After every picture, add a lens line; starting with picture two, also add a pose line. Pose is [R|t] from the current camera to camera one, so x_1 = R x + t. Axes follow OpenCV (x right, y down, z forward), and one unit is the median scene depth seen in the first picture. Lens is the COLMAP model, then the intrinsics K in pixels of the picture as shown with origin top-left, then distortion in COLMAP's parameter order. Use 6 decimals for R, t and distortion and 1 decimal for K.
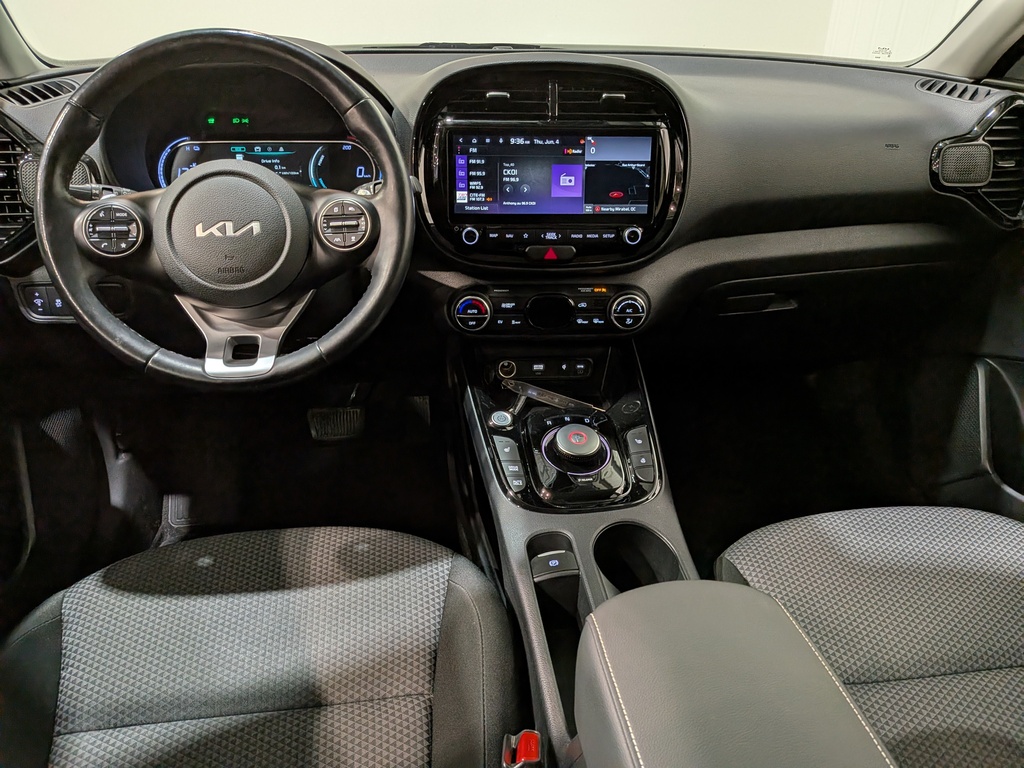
lens RADIAL K [[741.1, 0, 512.6], [0, 741.1, 388.0], [0, 0, 1]] dist [0.084861, -0.147127]
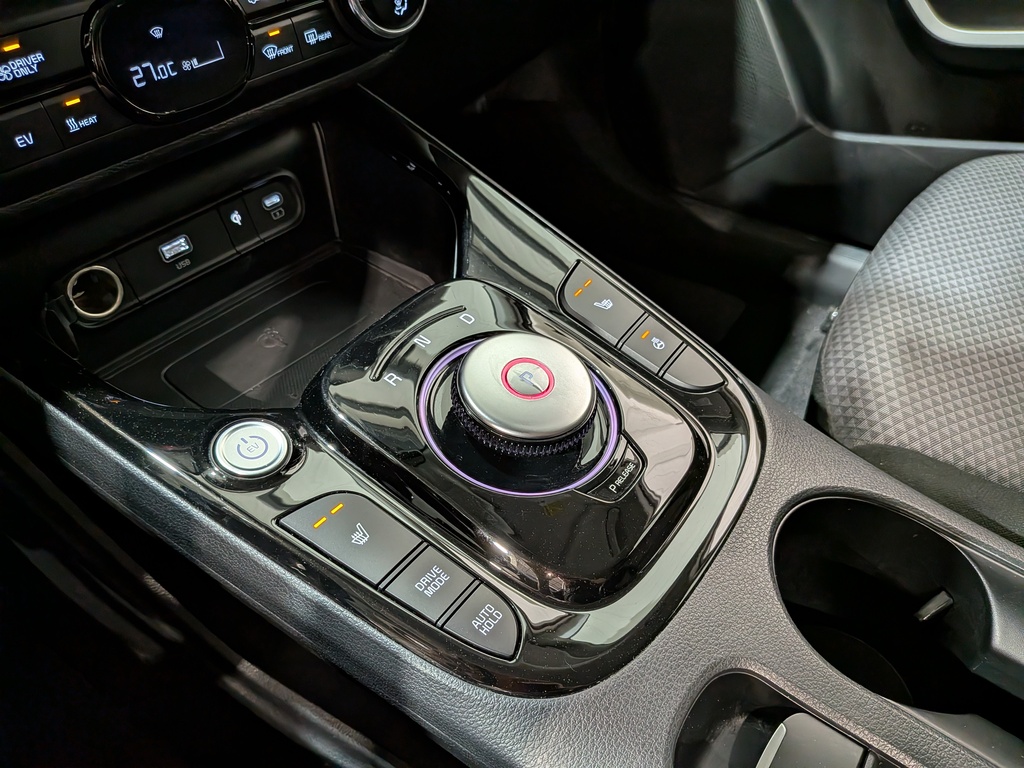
lens RADIAL K [[756.5, 0, 513.8], [0, 756.5, 408.6], [0, 0, 1]] dist [-0.011714, -0.000645]
pose [[0.702289, -0.522853, 0.483131, -0.079799], [0.369377, 0.847785, 0.380555, -0.047708], [-0.608565, -0.088802, 0.788519, 0.710281]]
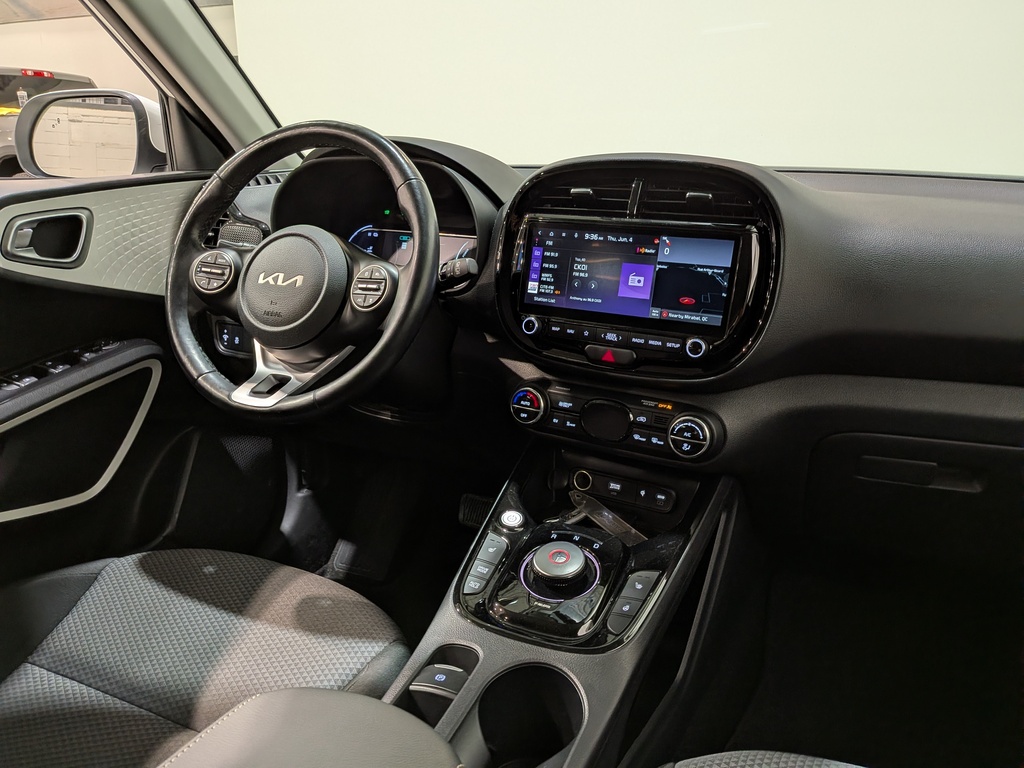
lens RADIAL K [[740.5, 0, 523.4], [0, 740.5, 384.3], [0, 0, 1]] dist [0.122995, -0.237238]
pose [[0.847831, 0.153856, -0.507456, 0.442081], [-0.252803, 0.958504, -0.131761, -0.000242], [0.466126, 0.239997, 0.851544, 0.186888]]
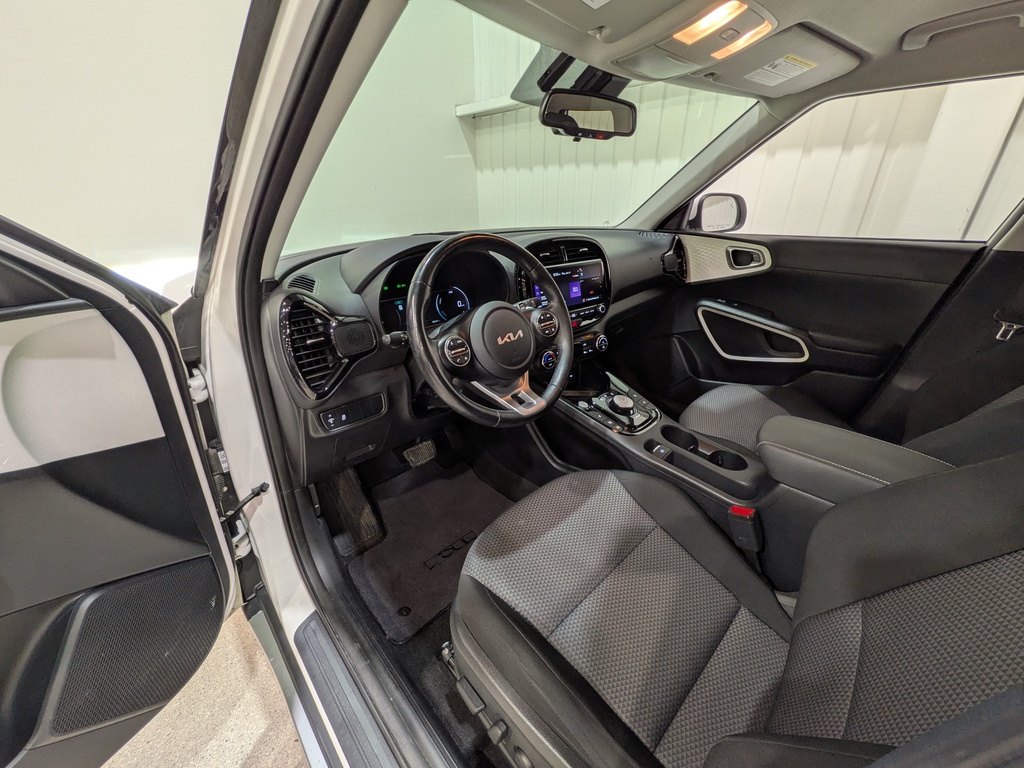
lens RADIAL K [[405.3, 0, 516.6], [0, 405.3, 382.8], [0, 0, 1]] dist [0.000507, -0.000016]
pose [[0.816738, -0.264335, 0.512900, -0.736576], [0.292664, 0.955846, 0.026582, -0.101709], [-0.497280, 0.128397, 0.858037, 0.118348]]
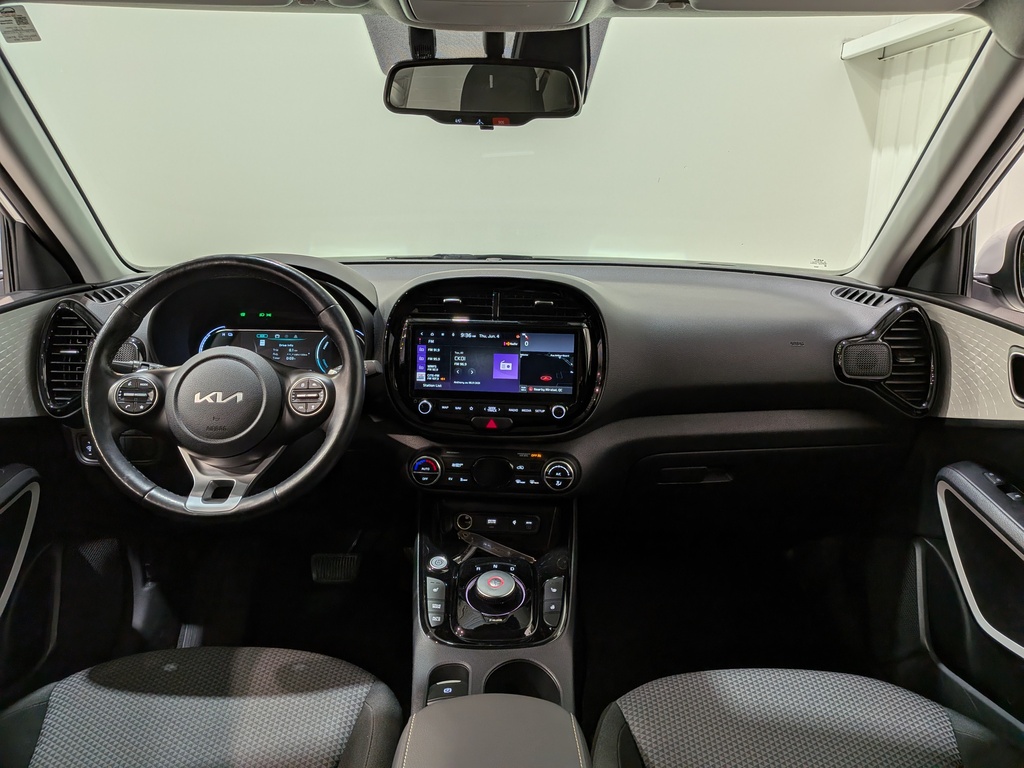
lens RADIAL K [[741.1, 0, 512.6], [0, 741.1, 388.0], [0, 0, 1]] dist [0.084861, -0.147127]
pose [[0.991655, 0.028784, -0.125663, 0.240141], [-0.056288, 0.973606, -0.221186, 0.026953], [0.115980, 0.226414, 0.967102, -0.174205]]
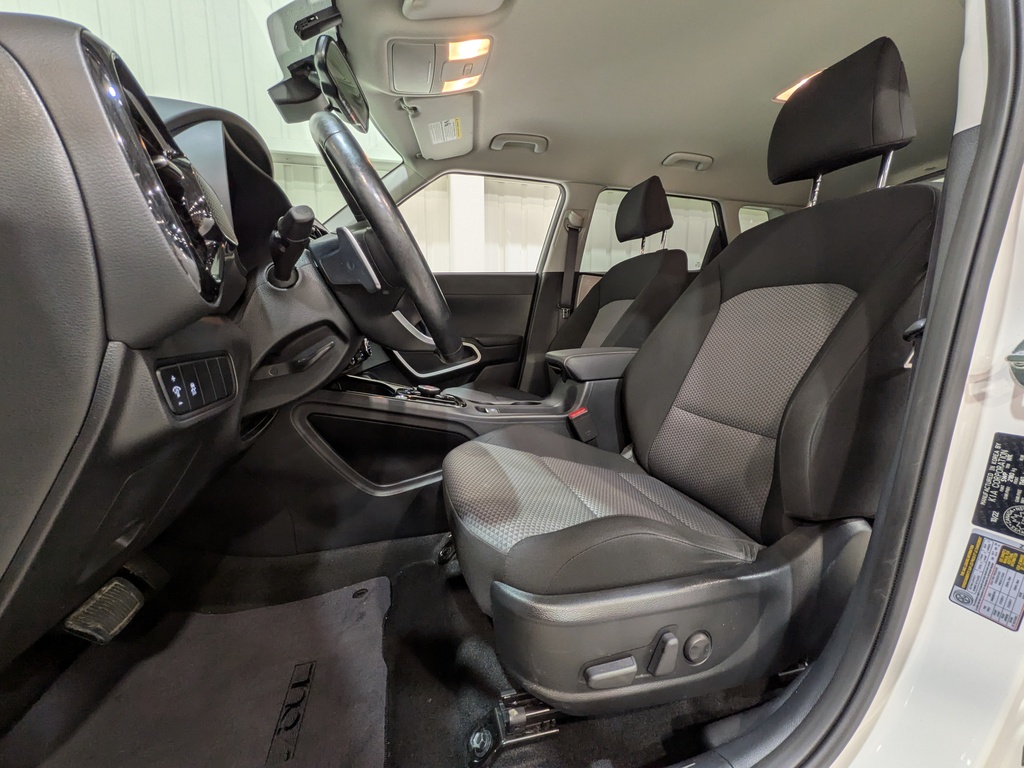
lens RADIAL K [[405.3, 0, 516.6], [0, 405.3, 382.8], [0, 0, 1]] dist [0.000507, -0.000016]
pose [[-0.128709, -0.162994, 0.978196, -1.008033], [0.483471, 0.850921, 0.205401, -0.055246], [-0.865846, 0.499366, -0.030718, 0.777649]]
